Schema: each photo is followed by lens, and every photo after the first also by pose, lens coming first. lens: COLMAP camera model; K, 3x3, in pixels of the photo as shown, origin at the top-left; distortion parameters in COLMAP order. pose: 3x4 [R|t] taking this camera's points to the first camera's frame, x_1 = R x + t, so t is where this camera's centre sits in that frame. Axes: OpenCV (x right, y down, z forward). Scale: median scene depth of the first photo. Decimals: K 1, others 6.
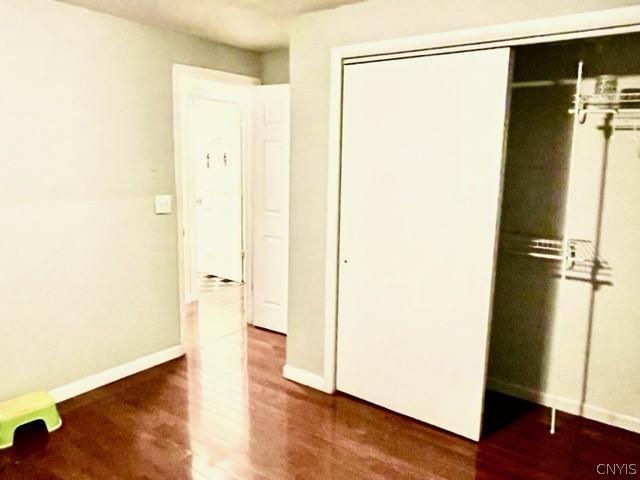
lens RADIAL K [[487.2, 0, 321.4], [0, 487.2, 229.1], [0, 0, 1]] dist [0.002315, 0.001048]
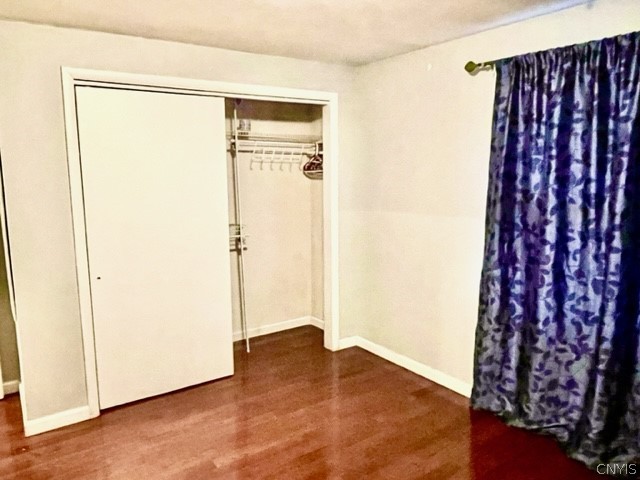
lens RADIAL K [[487.2, 0, 321.4], [0, 487.2, 229.1], [0, 0, 1]] dist [0.002315, 0.001048]
pose [[0.318786, -0.143266, 0.936937, -0.805777], [0.157900, 0.982724, 0.096543, -0.065537], [-0.934582, 0.117166, 0.335901, 0.232523]]
